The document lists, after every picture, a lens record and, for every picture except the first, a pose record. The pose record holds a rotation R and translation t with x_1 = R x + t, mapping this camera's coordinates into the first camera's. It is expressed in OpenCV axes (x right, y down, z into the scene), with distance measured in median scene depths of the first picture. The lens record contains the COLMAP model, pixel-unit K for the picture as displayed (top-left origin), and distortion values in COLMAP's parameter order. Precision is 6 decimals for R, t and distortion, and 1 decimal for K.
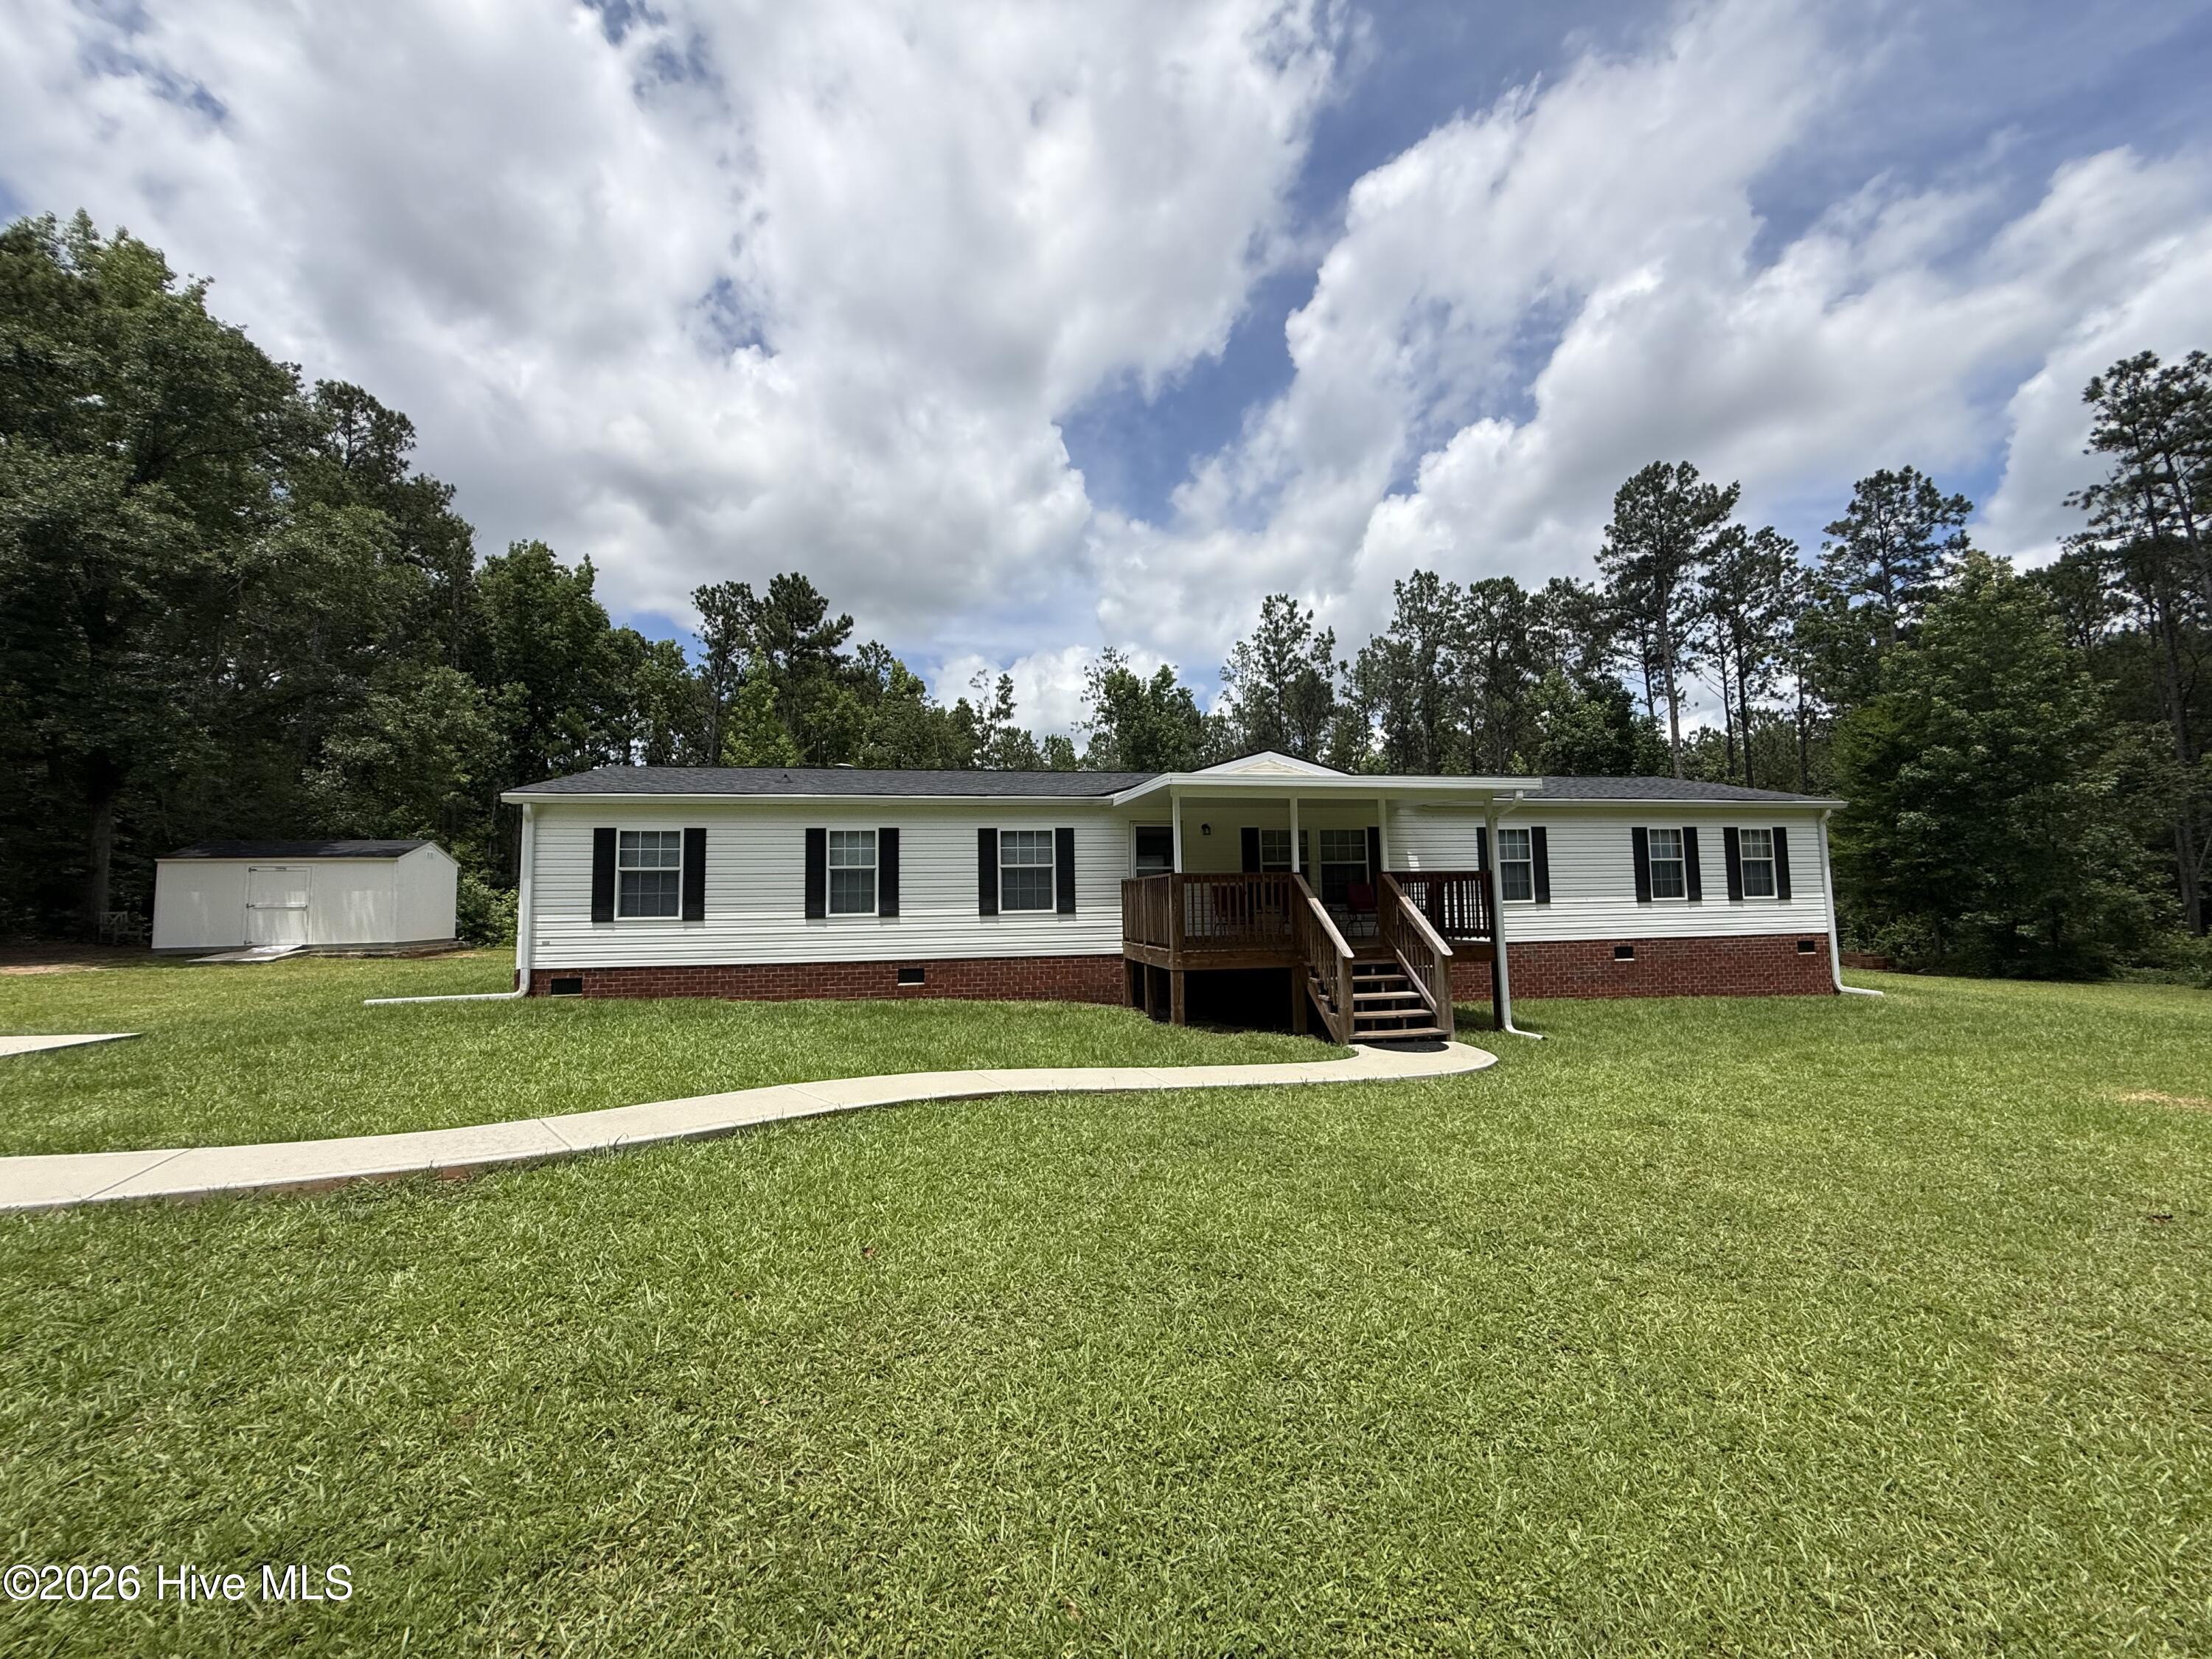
lens RADIAL K [[881.9, 0, 1105.4], [0, 881.9, 824.8], [0, 0, 1]] dist [0.000101, 0.000028]
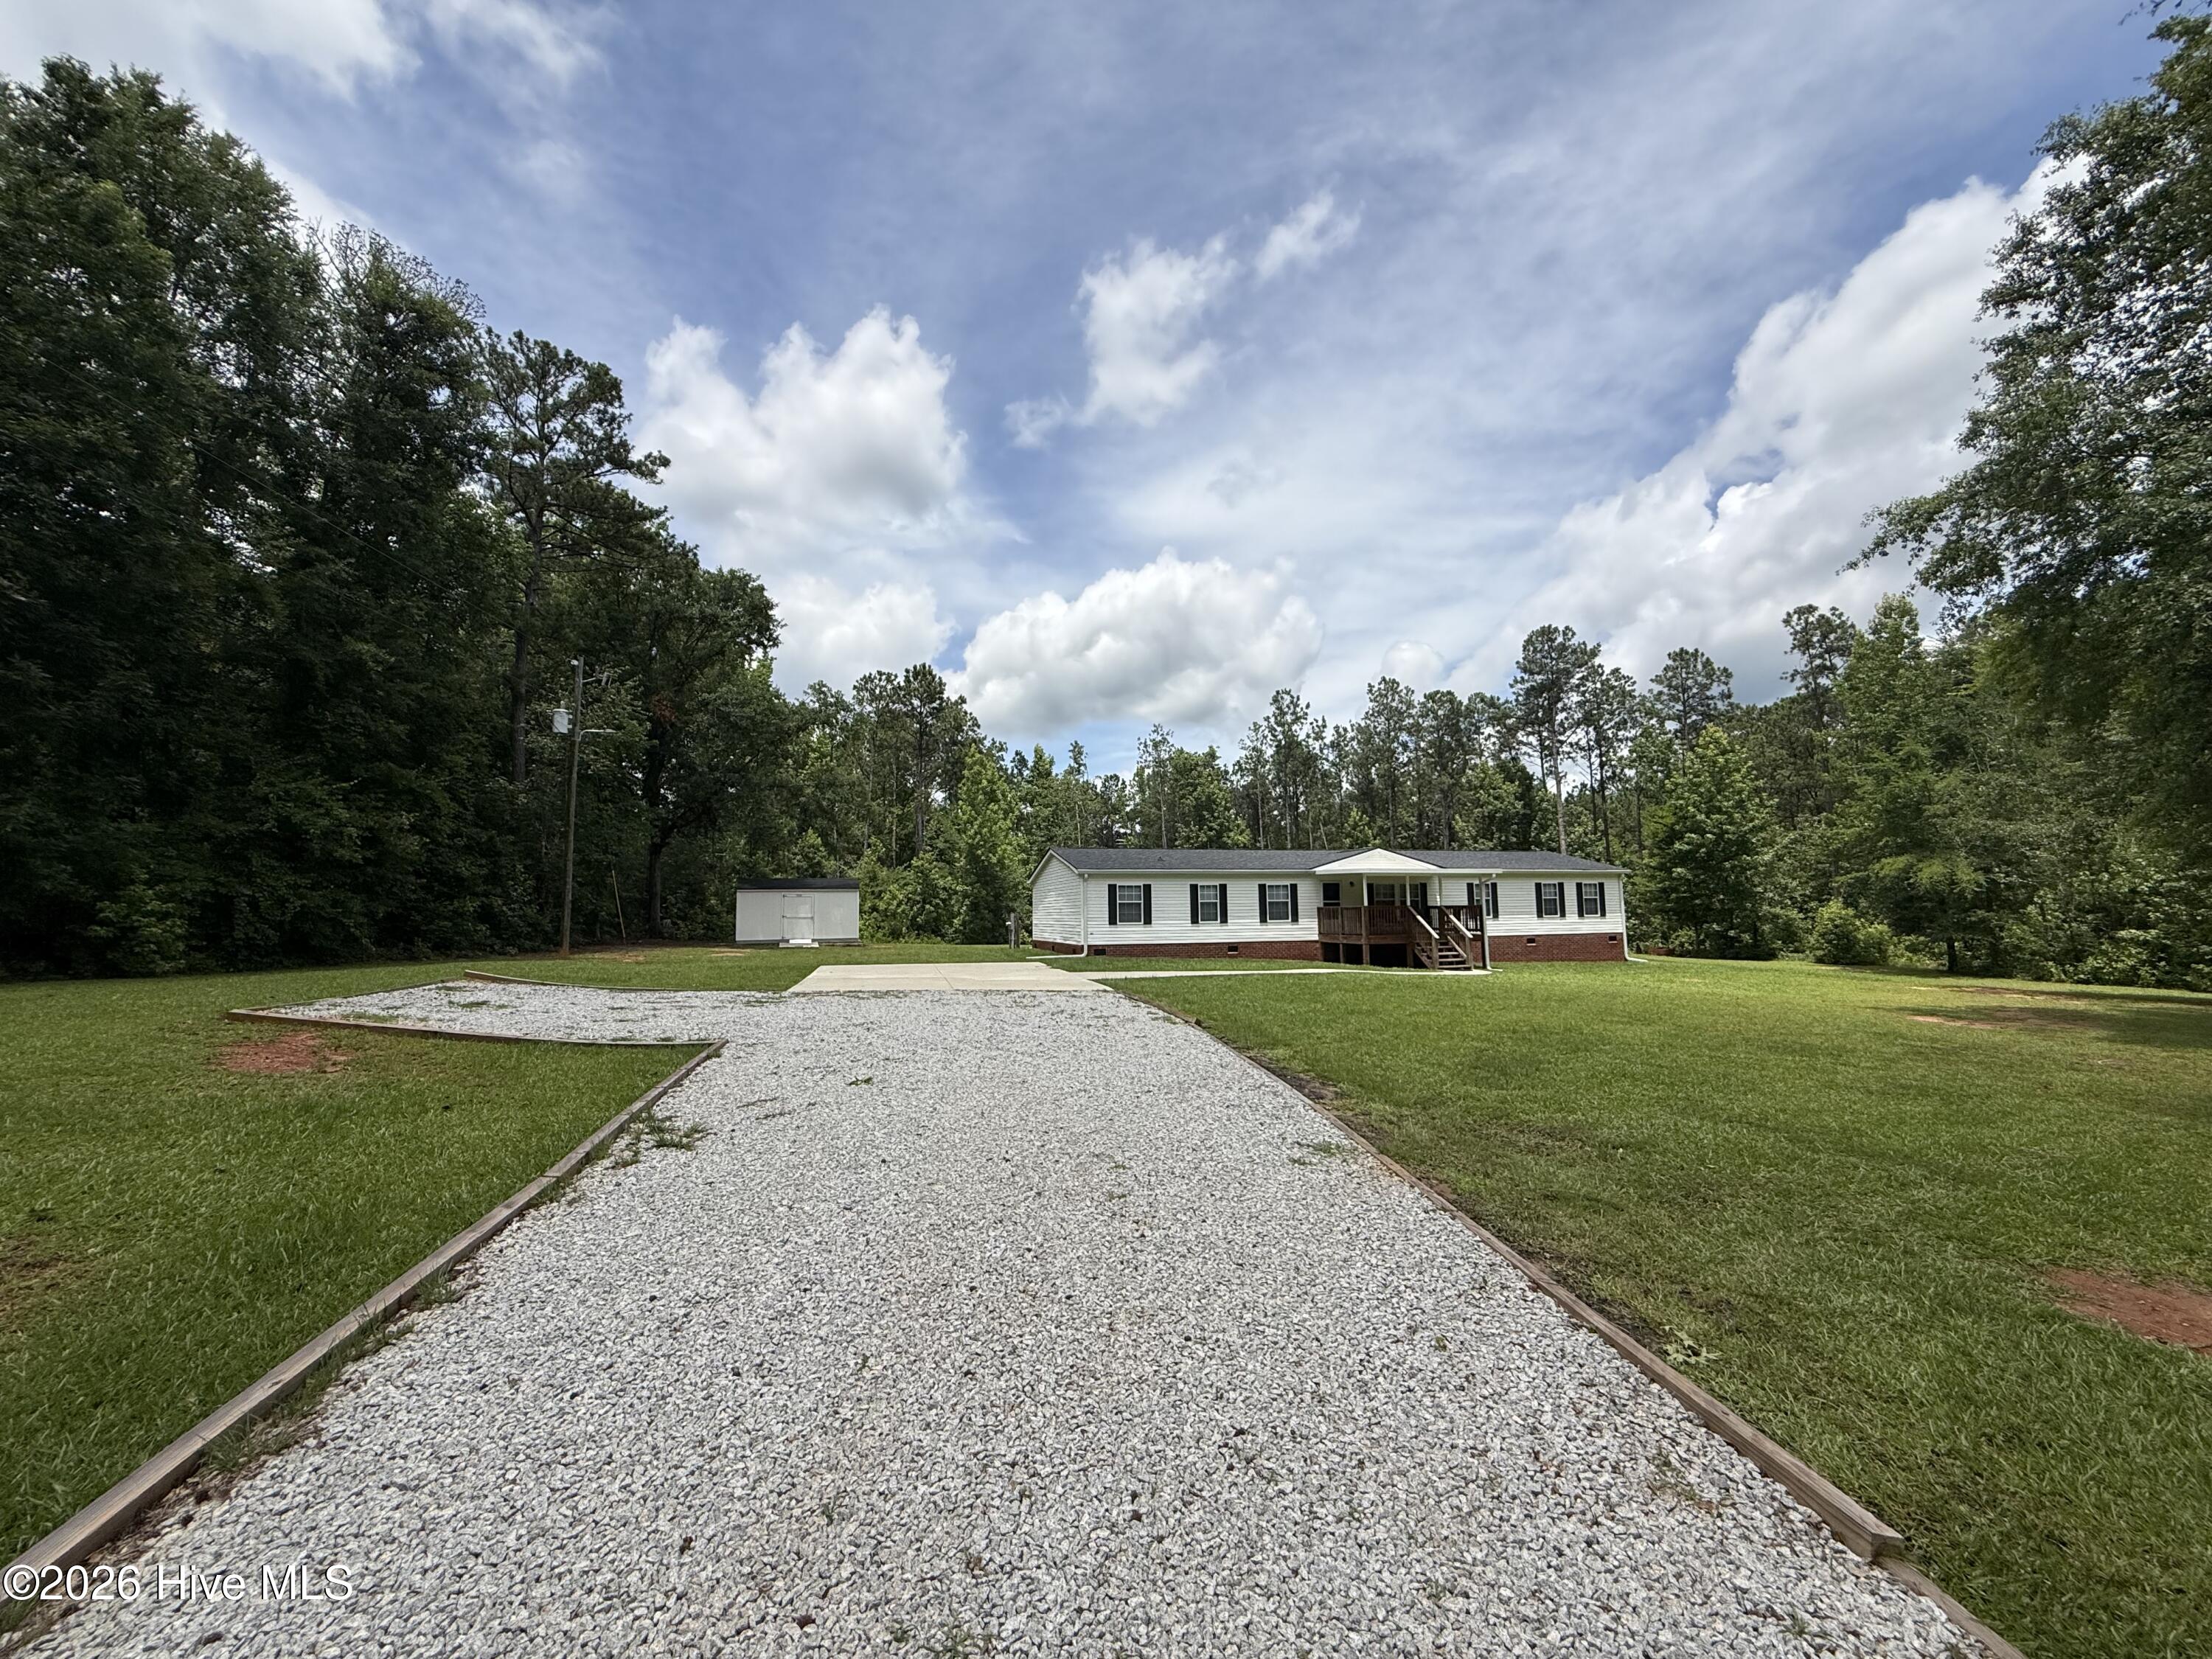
lens RADIAL K [[881.9, 0, 1105.8], [0, 881.9, 838.6], [0, 0, 1]] dist [0.000101, 0.000028]
pose [[0.995434, 0.011474, 0.094762, -0.274198], [-0.011653, 0.999931, 0.001335, -0.040251], [-0.094740, -0.002434, 0.995499, -0.438659]]
